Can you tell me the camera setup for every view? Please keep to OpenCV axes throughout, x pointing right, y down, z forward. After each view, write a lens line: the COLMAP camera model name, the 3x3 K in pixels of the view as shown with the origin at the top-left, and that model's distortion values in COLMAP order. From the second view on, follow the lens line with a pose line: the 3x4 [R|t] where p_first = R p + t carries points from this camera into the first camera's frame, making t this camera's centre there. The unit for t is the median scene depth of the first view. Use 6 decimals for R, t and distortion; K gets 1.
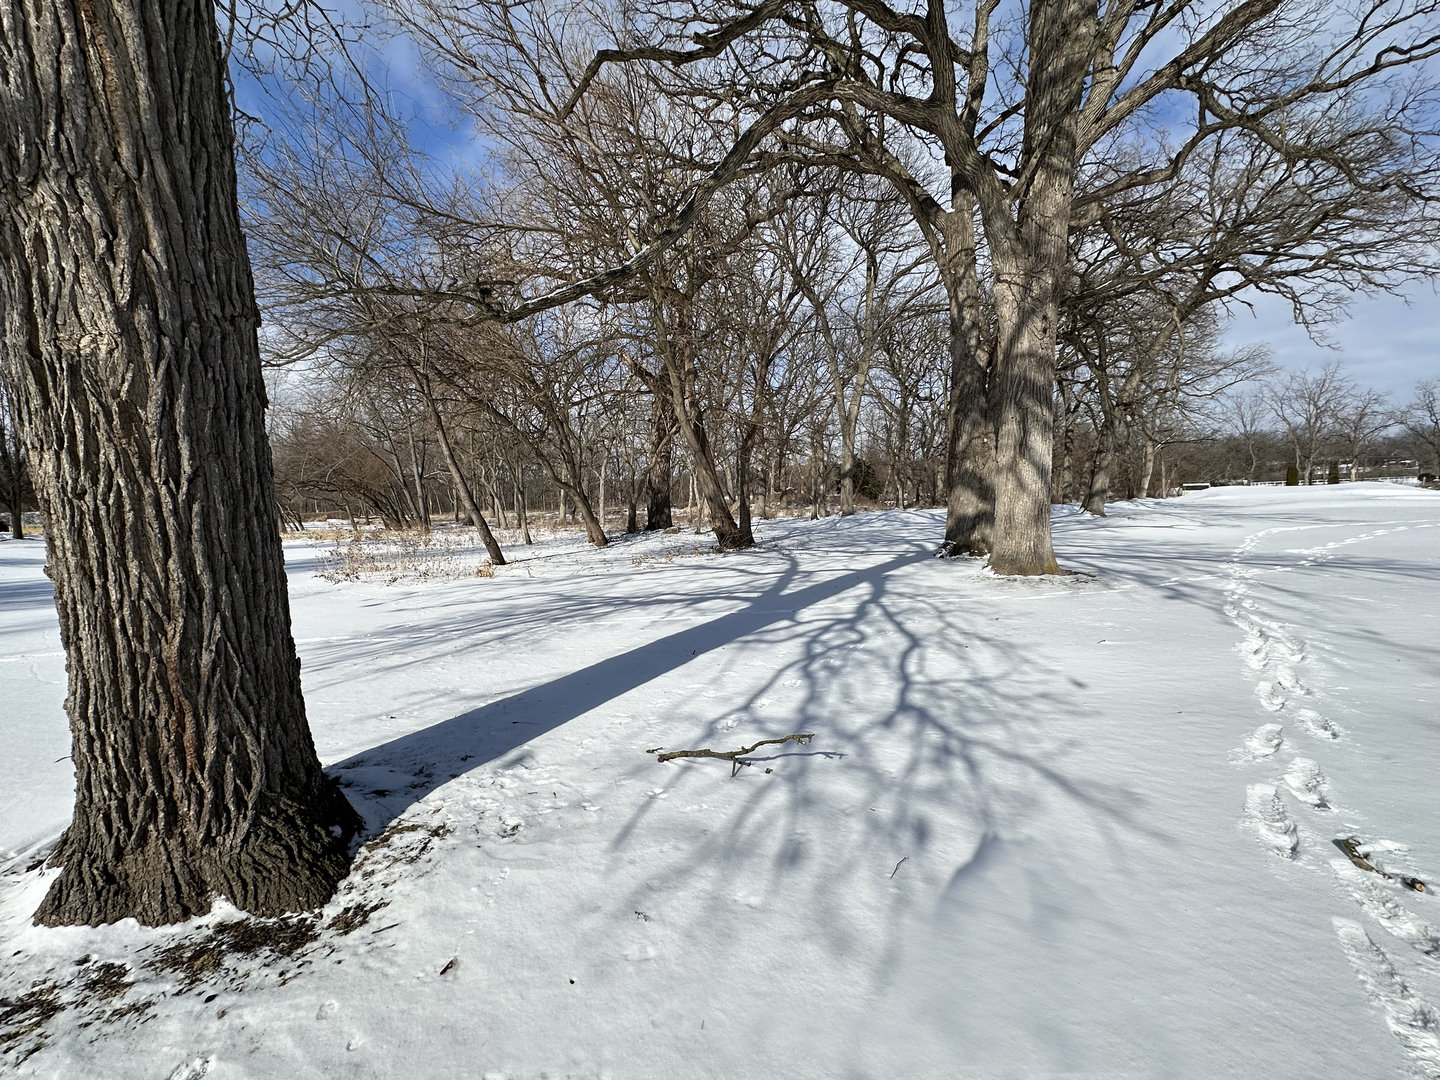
lens RADIAL K [[627.2, 0, 720.9], [0, 627.2, 544.0], [0, 0, 1]] dist [-0.000672, -0.000574]
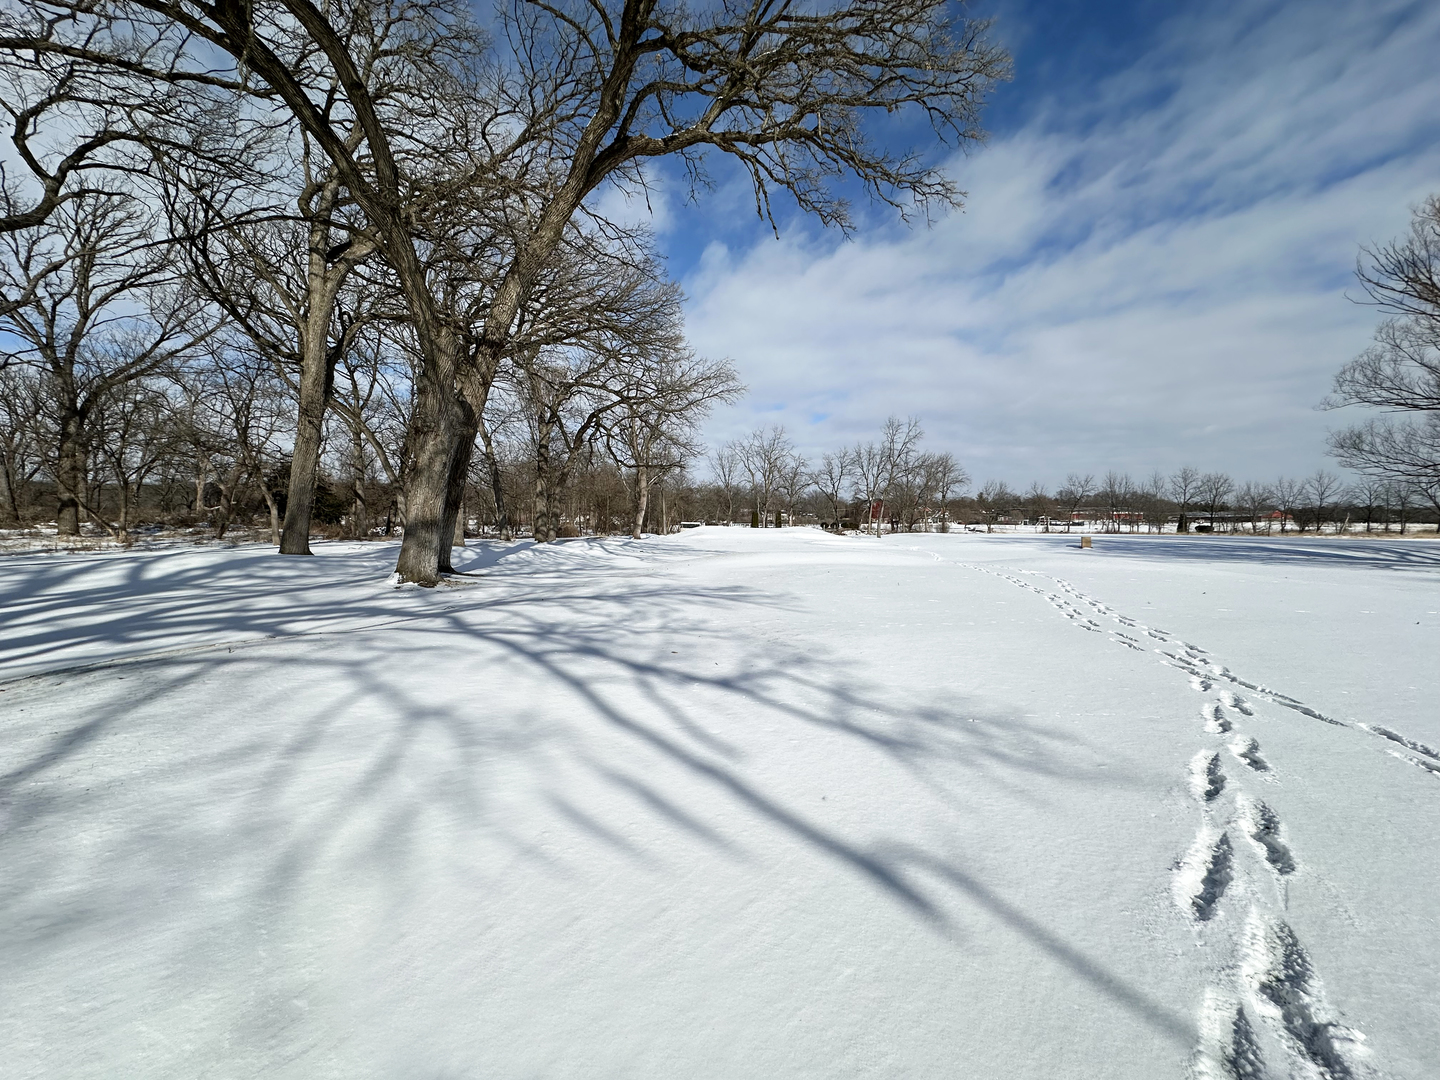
lens RADIAL K [[585.2, 0, 724.5], [0, 585.2, 543.0], [0, 0, 1]] dist [-0.000117, -0.000110]
pose [[0.773068, 0.021896, 0.633945, 1.013755], [0.006808, 0.999060, -0.042809, -0.103961], [-0.634287, 0.037411, 0.772192, 1.115613]]
